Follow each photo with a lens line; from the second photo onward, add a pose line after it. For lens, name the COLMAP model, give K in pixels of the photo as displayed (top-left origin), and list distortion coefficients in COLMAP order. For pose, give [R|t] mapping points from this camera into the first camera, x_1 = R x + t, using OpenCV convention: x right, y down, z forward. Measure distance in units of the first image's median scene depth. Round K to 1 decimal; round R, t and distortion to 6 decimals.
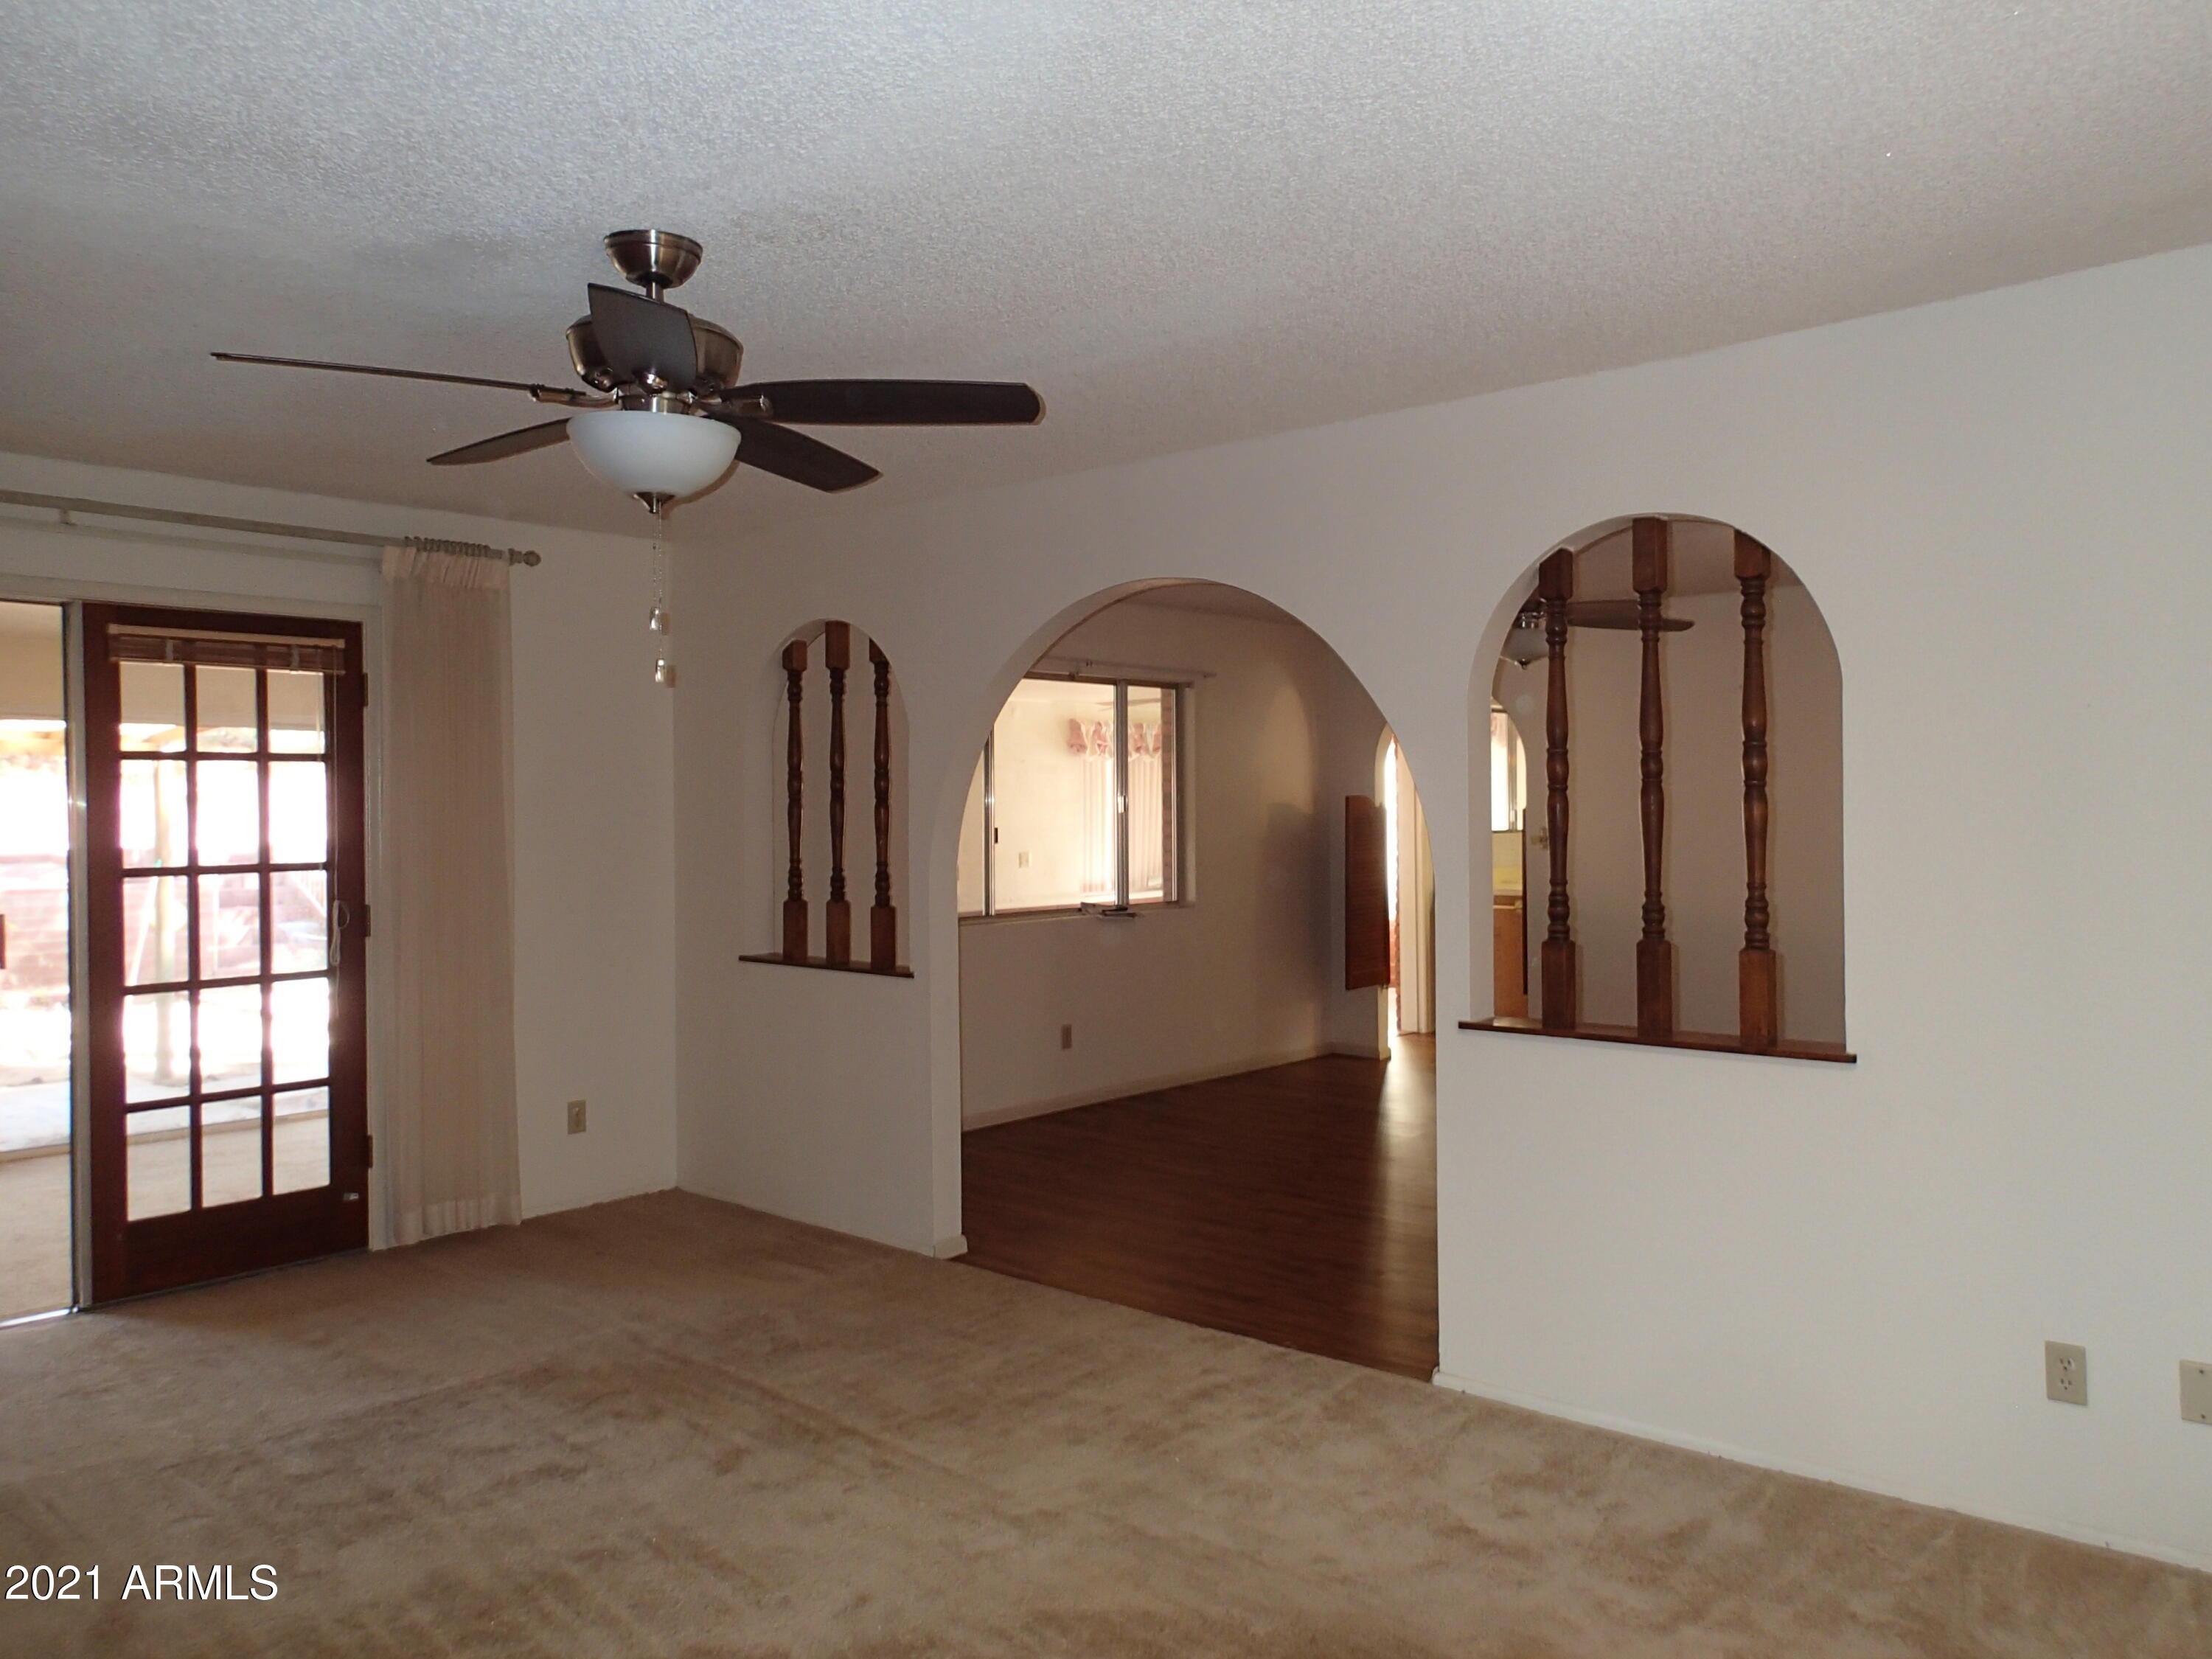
lens RADIAL K [[1665.8, 0, 1112.6], [0, 1665.8, 816.8], [0, 0, 1]] dist [-0.001635, -0.013562]
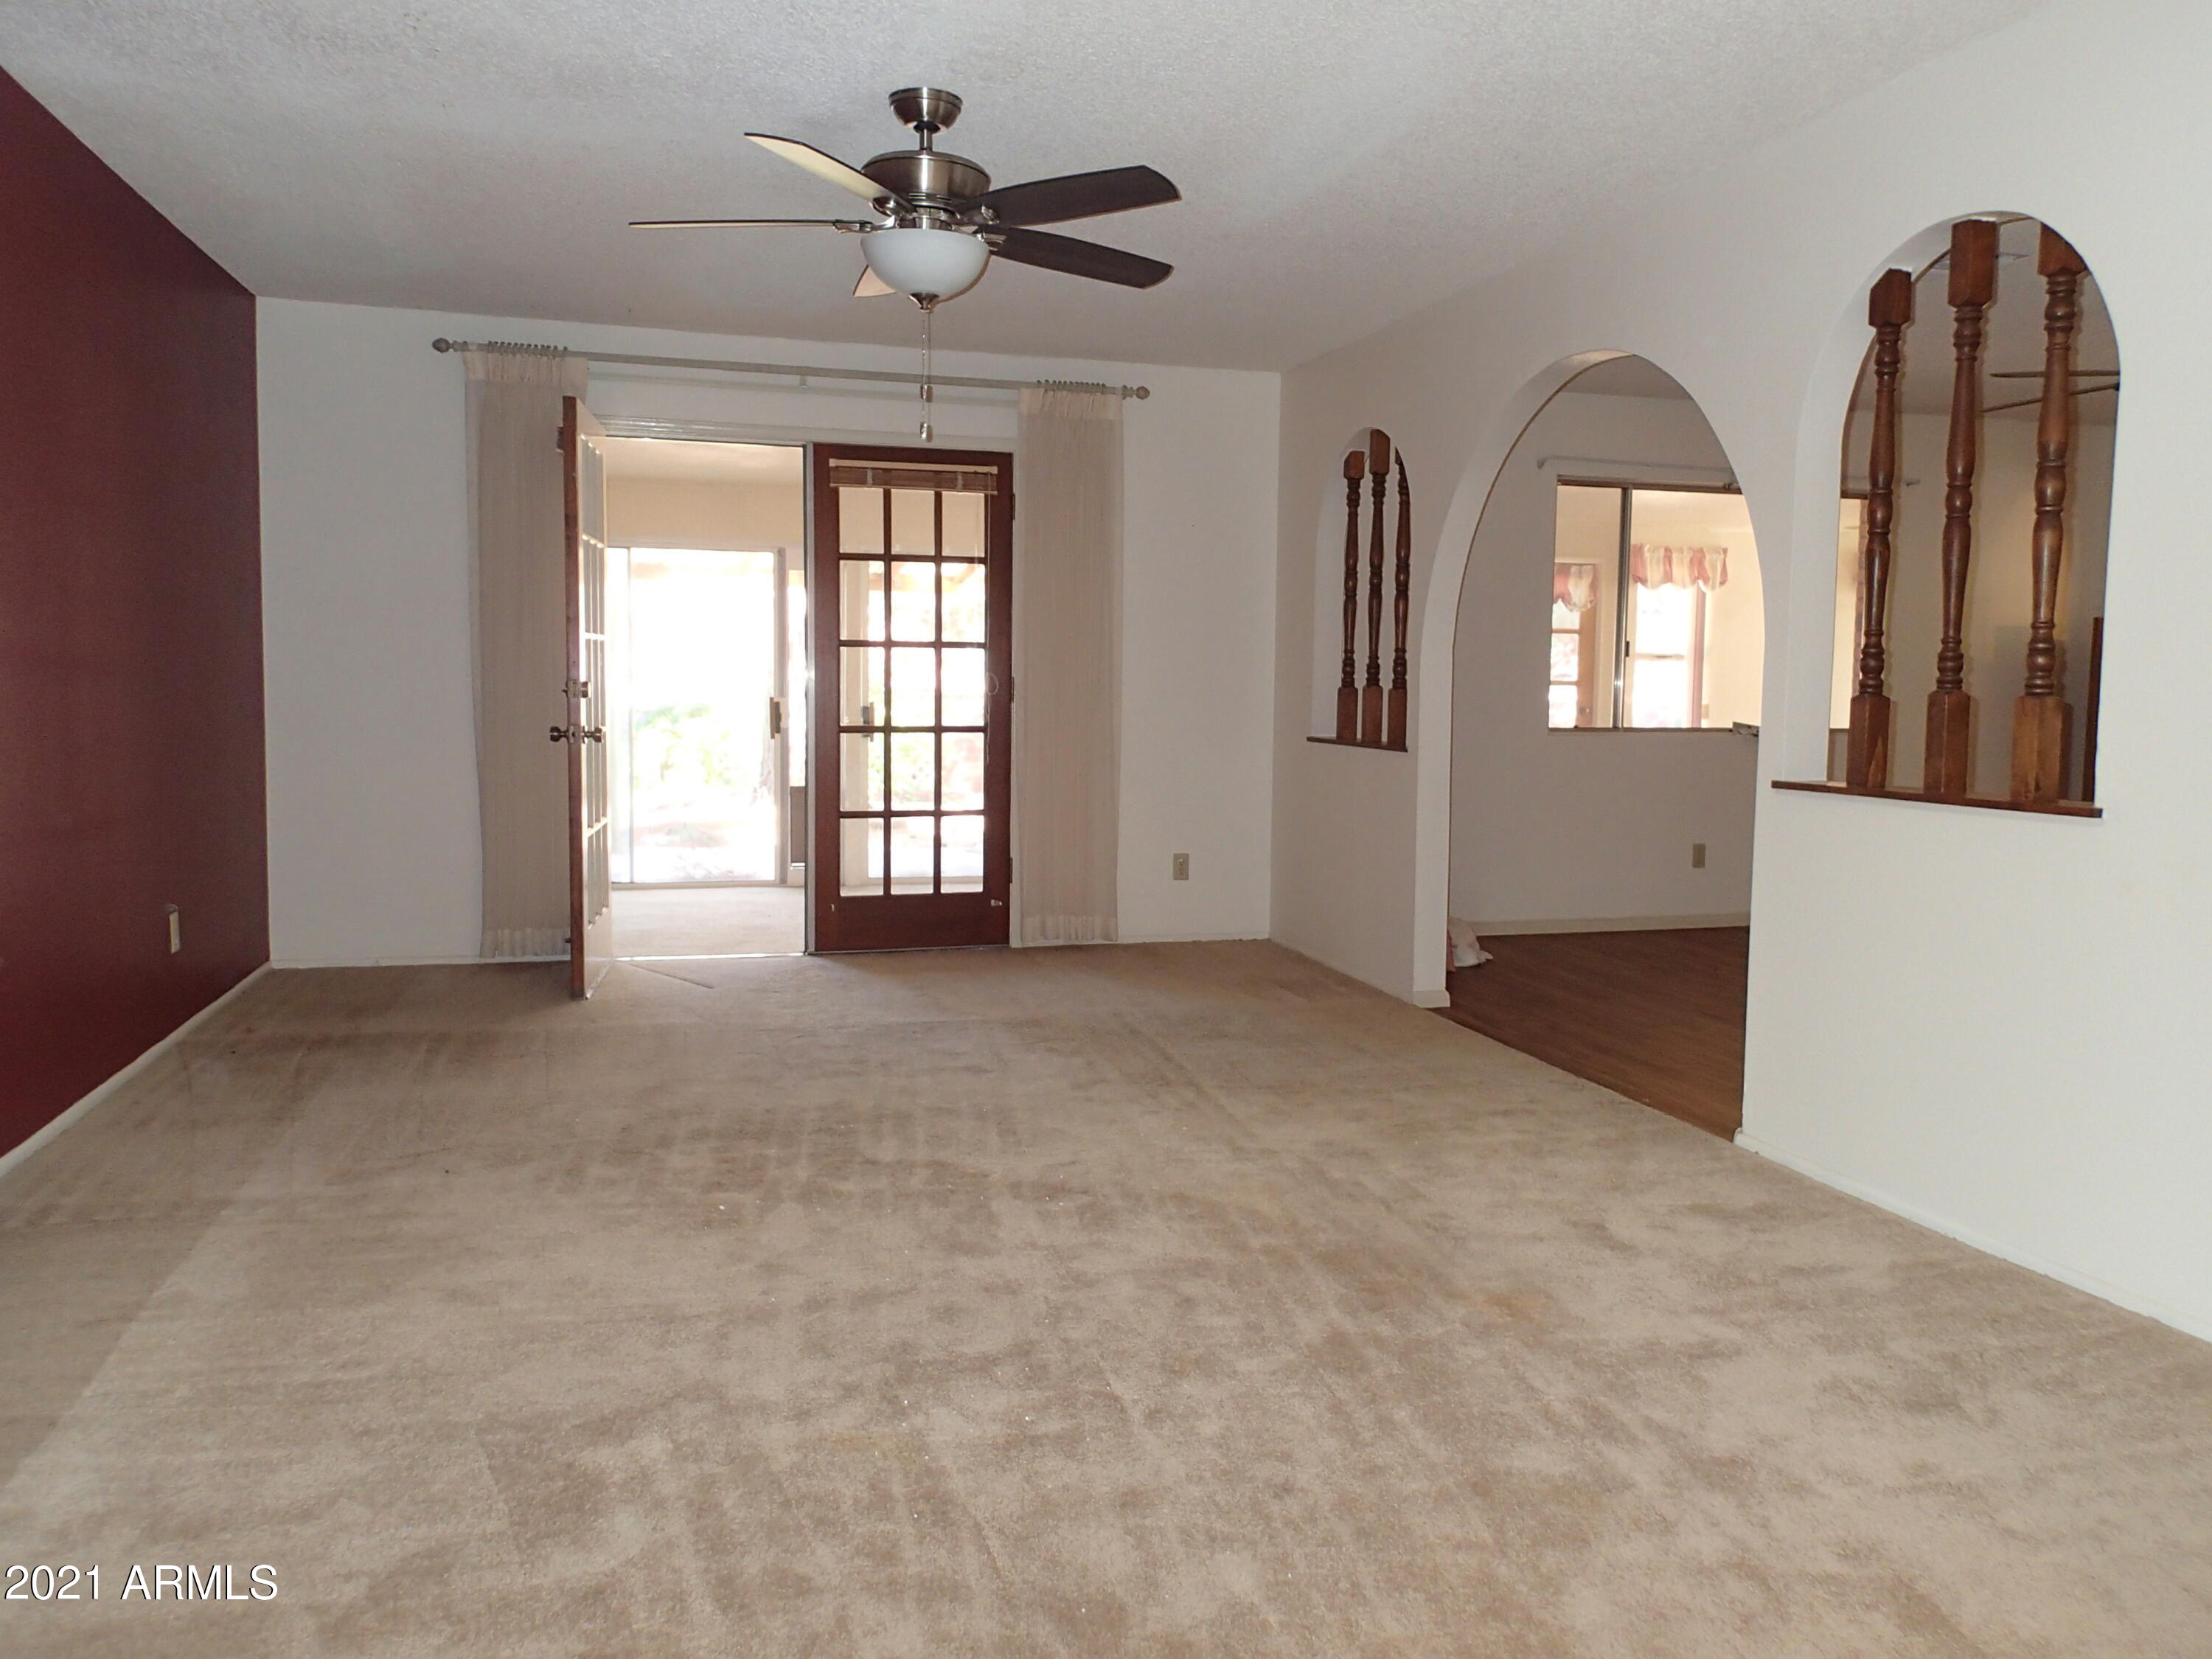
lens RADIAL K [[1665.8, 0, 1145.2], [0, 1665.8, 846.5], [0, 0, 1]] dist [-0.001635, -0.013562]
pose [[0.833701, 0.069275, -0.547853, 0.453086], [-0.024684, 0.995783, 0.088352, 0.087248], [0.551664, -0.060136, 0.831896, -0.018338]]
